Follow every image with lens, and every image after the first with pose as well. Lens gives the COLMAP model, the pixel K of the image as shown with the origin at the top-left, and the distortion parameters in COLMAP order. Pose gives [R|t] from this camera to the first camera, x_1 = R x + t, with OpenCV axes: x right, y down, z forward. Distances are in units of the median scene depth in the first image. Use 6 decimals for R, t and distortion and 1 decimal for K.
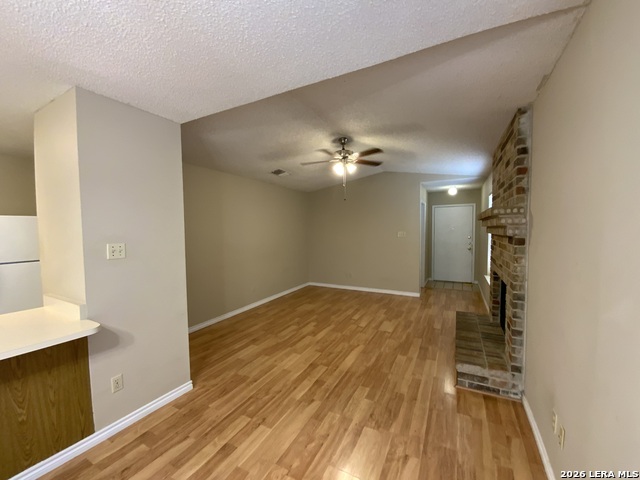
lens RADIAL K [[259.3, 0, 320.7], [0, 259.3, 241.0], [0, 0, 1]] dist [0.028648, -0.022003]
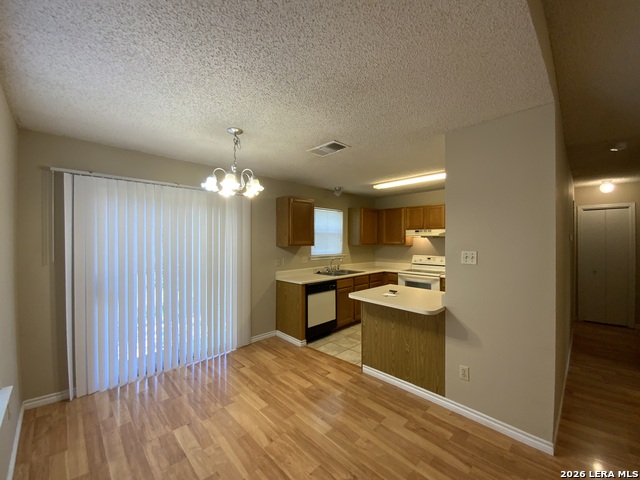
lens RADIAL K [[259.3, 0, 320.7], [0, 259.3, 241.0], [0, 0, 1]] dist [0.028648, -0.022003]
pose [[-0.311330, 0.016436, -0.950160, 0.395155], [-0.039454, 0.998765, 0.030204, -0.033496], [0.949483, 0.046891, -0.310297, 0.582523]]
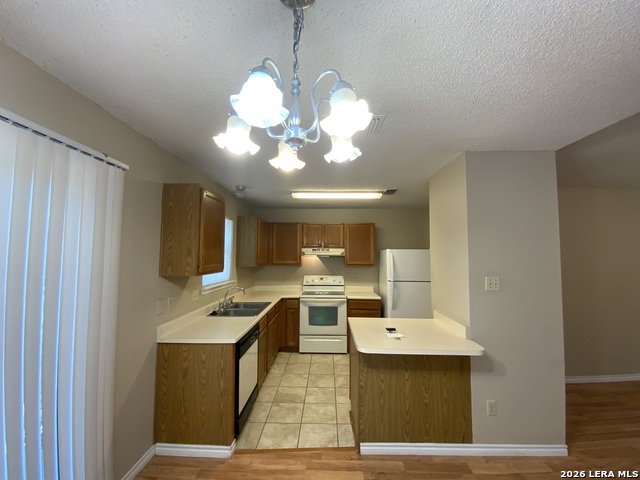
lens RADIAL K [[259.3, 0, 320.7], [0, 259.3, 241.0], [0, 0, 1]] dist [0.028648, -0.022003]
pose [[0.440105, -0.033006, -0.897340, -0.080790], [-0.051053, 0.996788, -0.061703, -0.028842], [0.896494, 0.072967, 0.437006, -0.118389]]
